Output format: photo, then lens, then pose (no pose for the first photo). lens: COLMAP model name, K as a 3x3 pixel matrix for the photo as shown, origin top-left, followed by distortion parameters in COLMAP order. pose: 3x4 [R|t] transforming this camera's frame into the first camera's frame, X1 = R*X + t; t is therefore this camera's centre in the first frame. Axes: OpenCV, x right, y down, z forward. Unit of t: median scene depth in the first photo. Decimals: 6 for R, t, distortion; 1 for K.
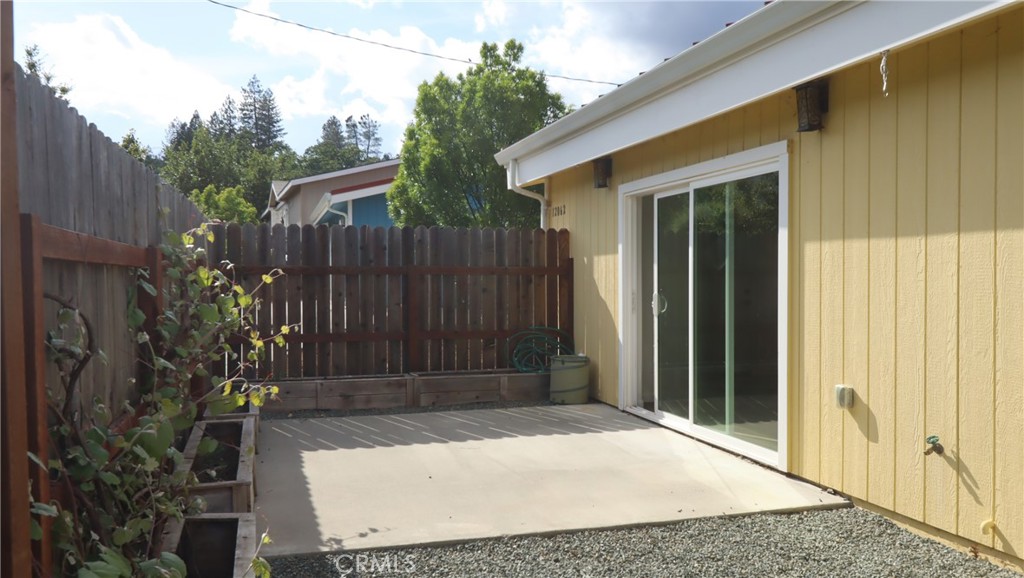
lens RADIAL K [[816.8, 0, 511.4], [0, 816.8, 291.9], [0, 0, 1]] dist [0.017969, -0.001230]
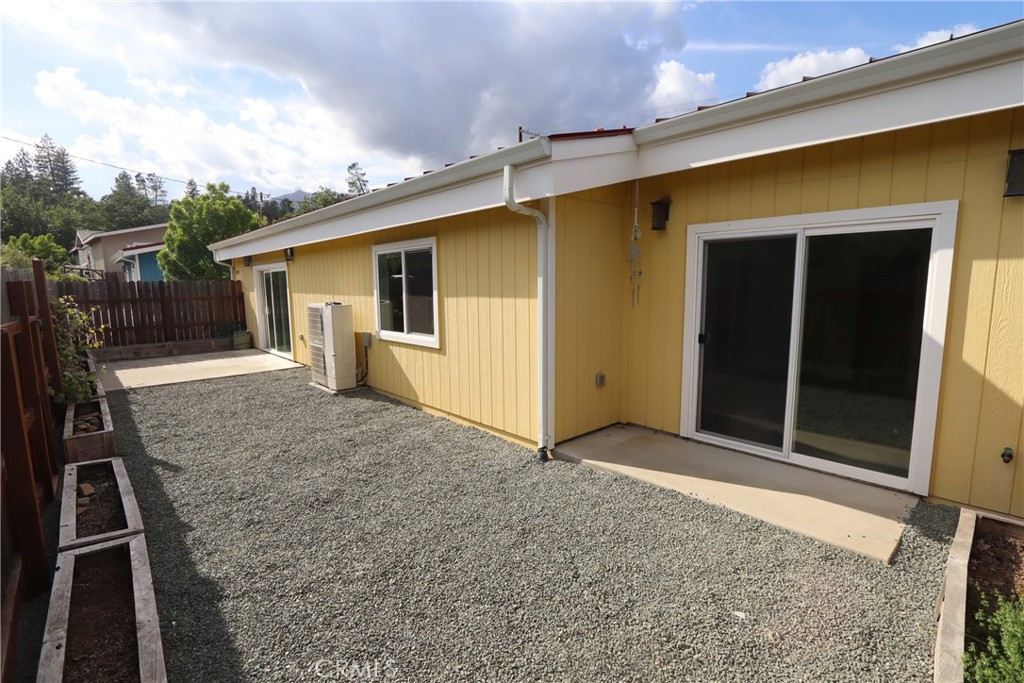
lens RADIAL K [[483.1, 0, 512.3], [0, 483.1, 336.3], [0, 0, 1]] dist [-0.001848, 0.000922]
pose [[0.902576, -0.060012, 0.426327, 0.093301], [0.020558, 0.995115, 0.096554, -0.016831], [-0.430039, -0.078383, 0.899401, -0.360678]]
